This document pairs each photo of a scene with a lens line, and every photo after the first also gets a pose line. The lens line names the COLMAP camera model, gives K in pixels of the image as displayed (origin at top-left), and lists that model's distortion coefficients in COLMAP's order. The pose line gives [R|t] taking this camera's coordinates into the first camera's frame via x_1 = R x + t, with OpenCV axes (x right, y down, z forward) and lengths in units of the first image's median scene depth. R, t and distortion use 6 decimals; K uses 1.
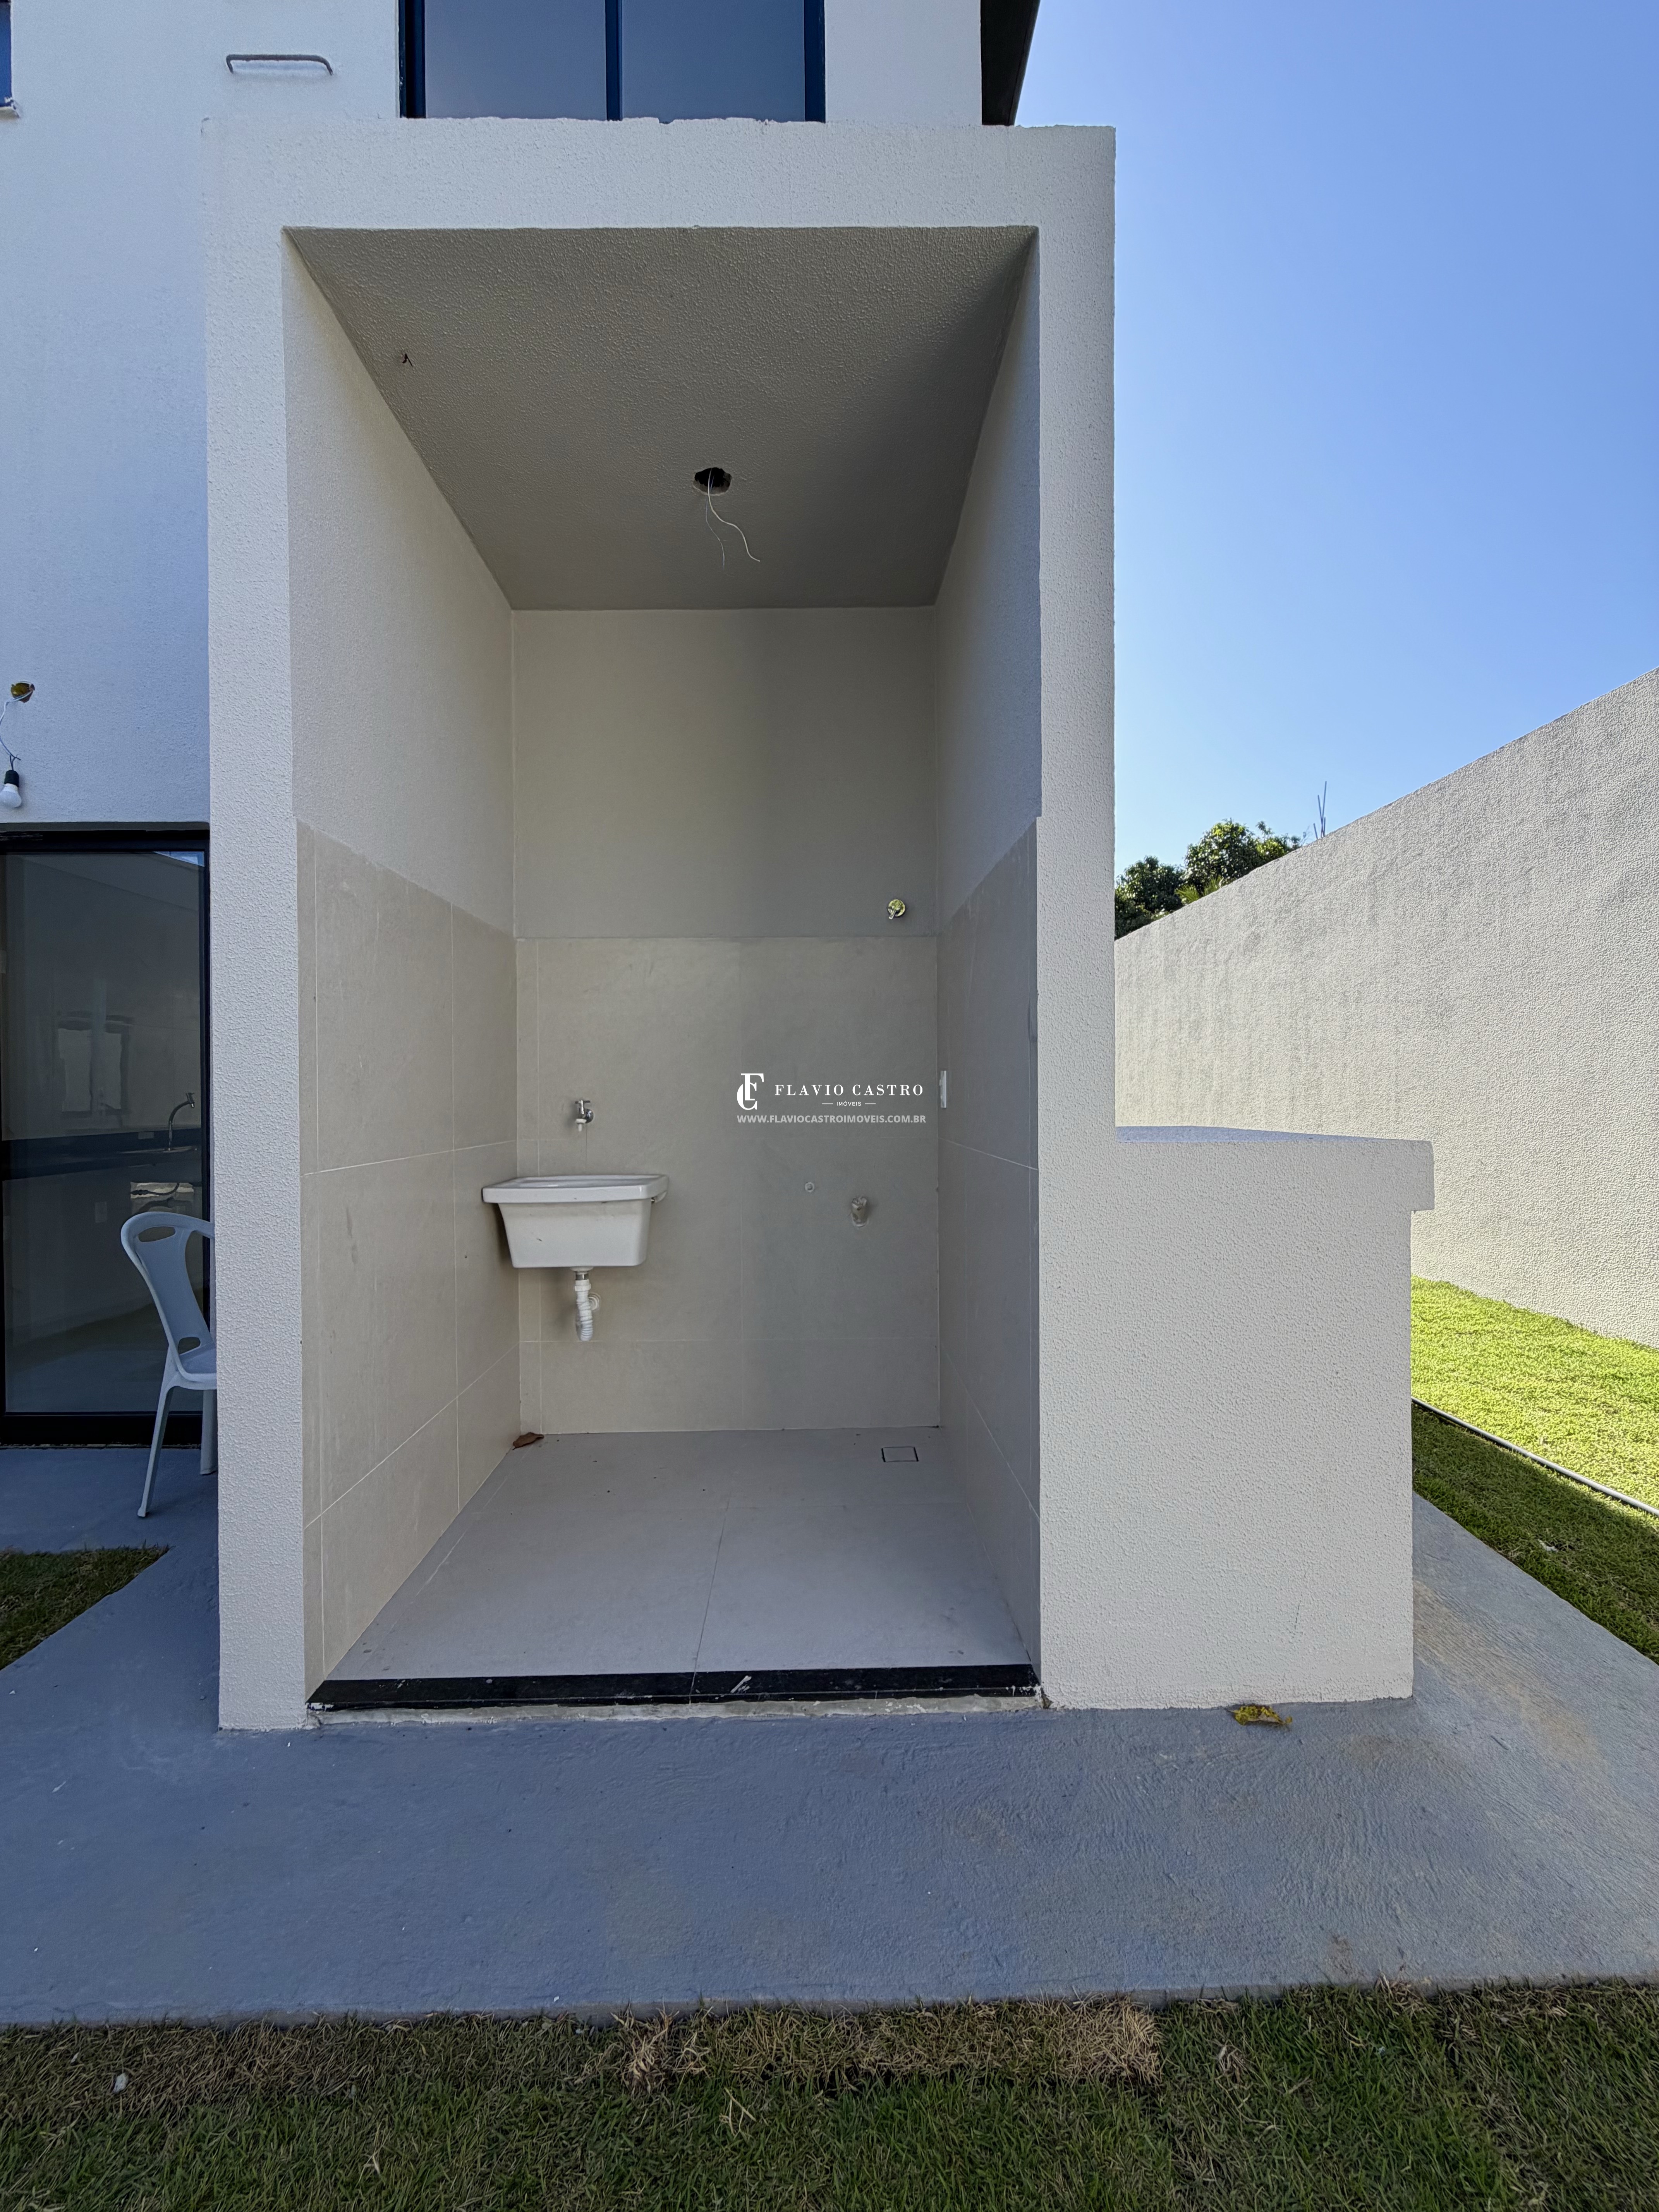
lens RADIAL K [[881.8, 0, 828.5], [0, 881.8, 1107.4], [0, 0, 1]] dist [-0.000035, -0.000225]
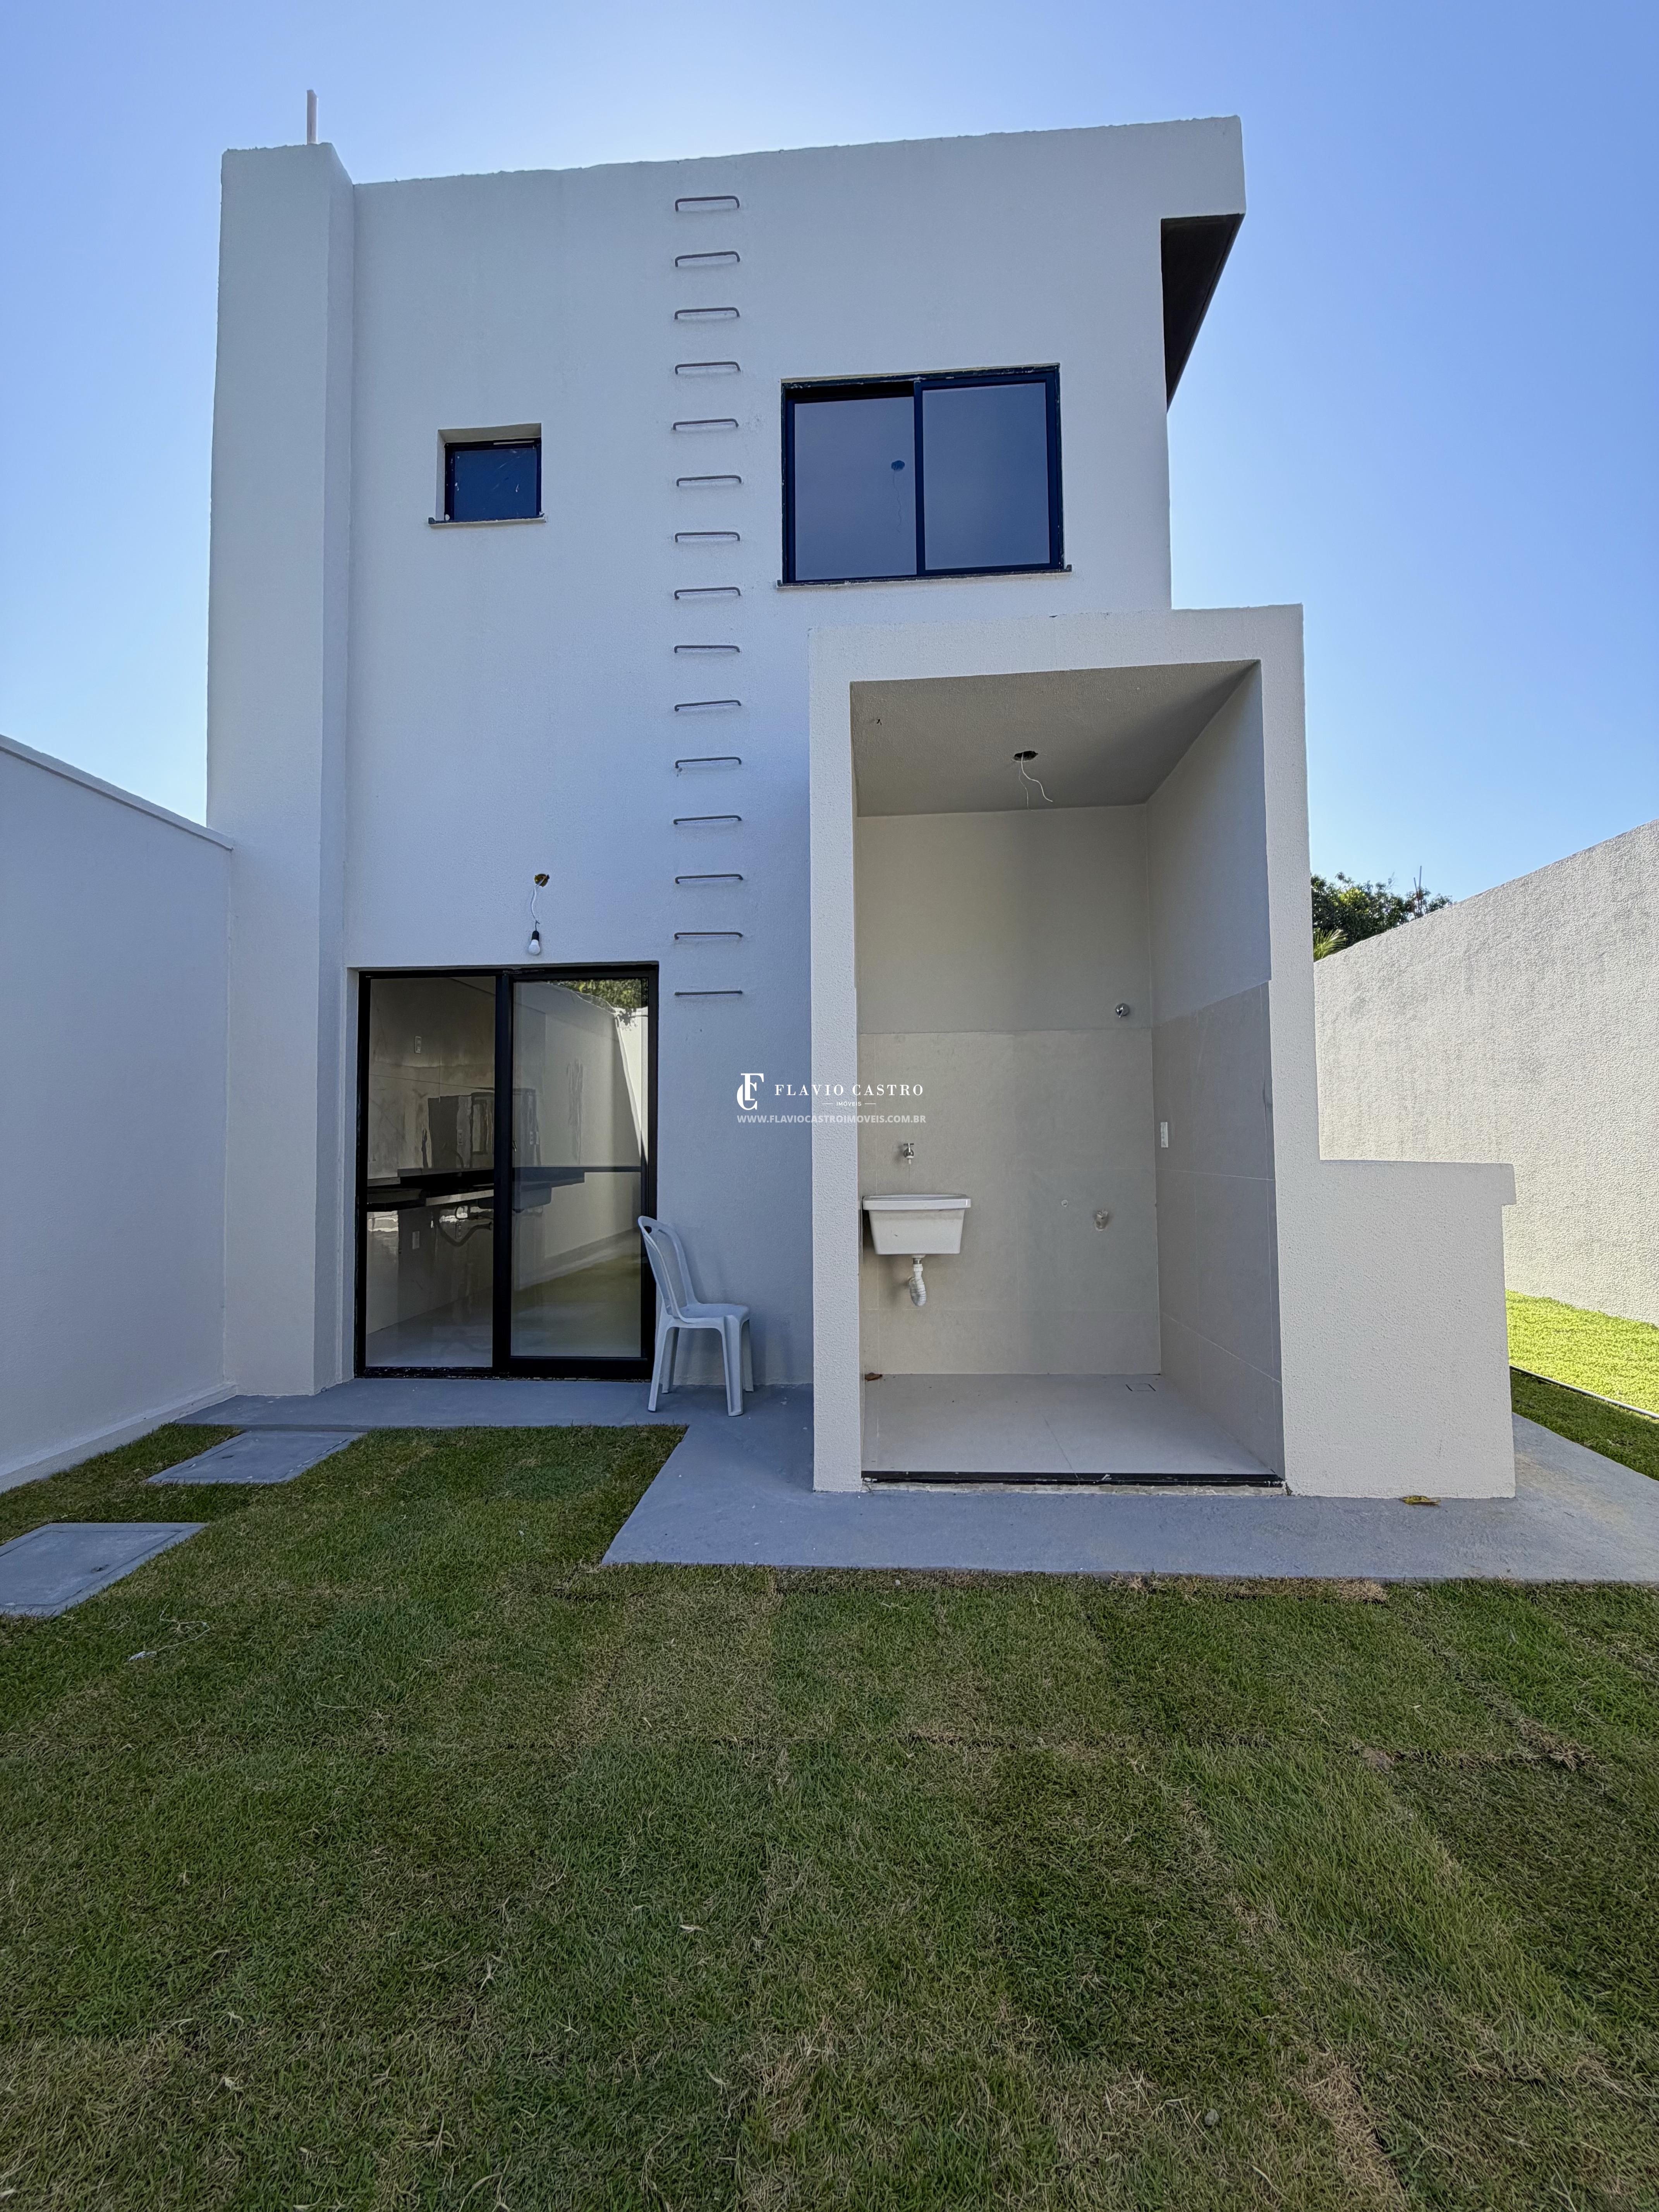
lens RADIAL K [[881.8, 0, 828.5], [0, 881.8, 1107.4], [0, 0, 1]] dist [-0.000035, -0.000225]
pose [[0.996803, -0.006865, -0.079599, -0.362561], [0.002530, 0.998515, -0.054427, 0.014673], [0.079854, 0.054052, 0.995340, -0.588675]]
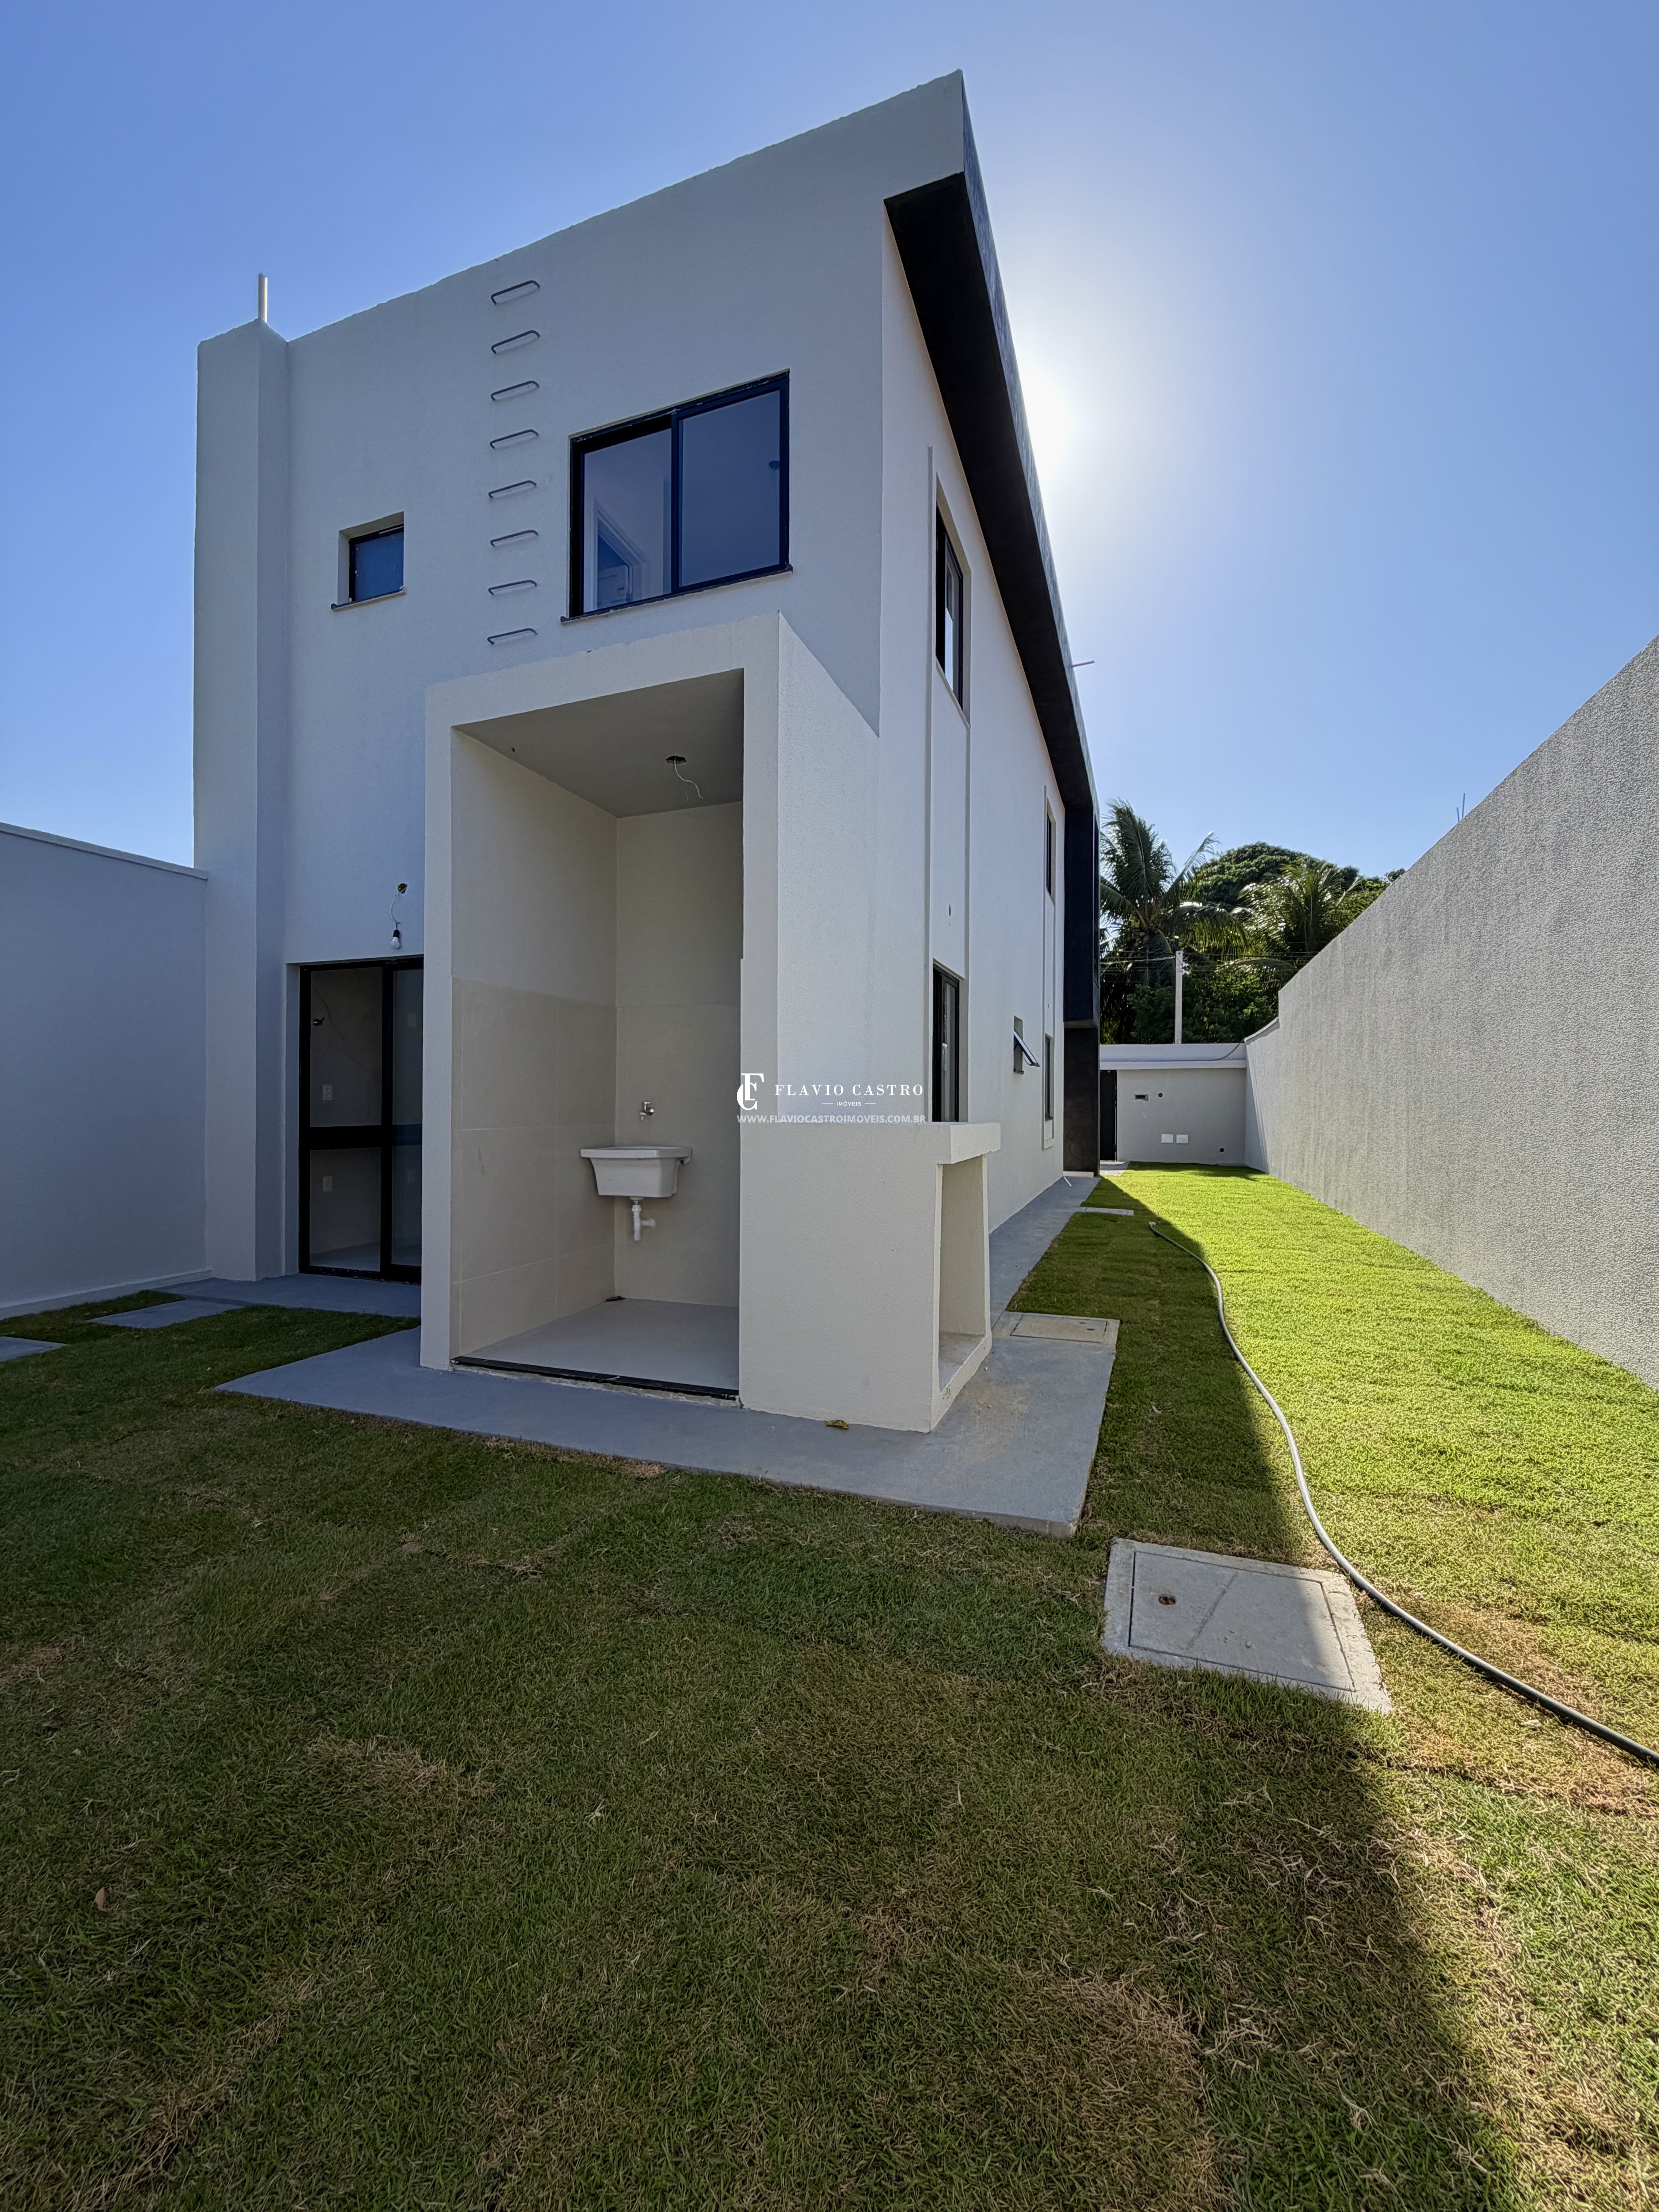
lens RADIAL K [[881.8, 0, 828.5], [0, 881.8, 1107.4], [0, 0, 1]] dist [-0.000035, -0.000225]
pose [[0.931757, 0.010735, -0.362925, 0.821210], [-0.015408, 0.999831, -0.009984, 0.017067], [0.362756, 0.014895, 0.931765, -0.563972]]
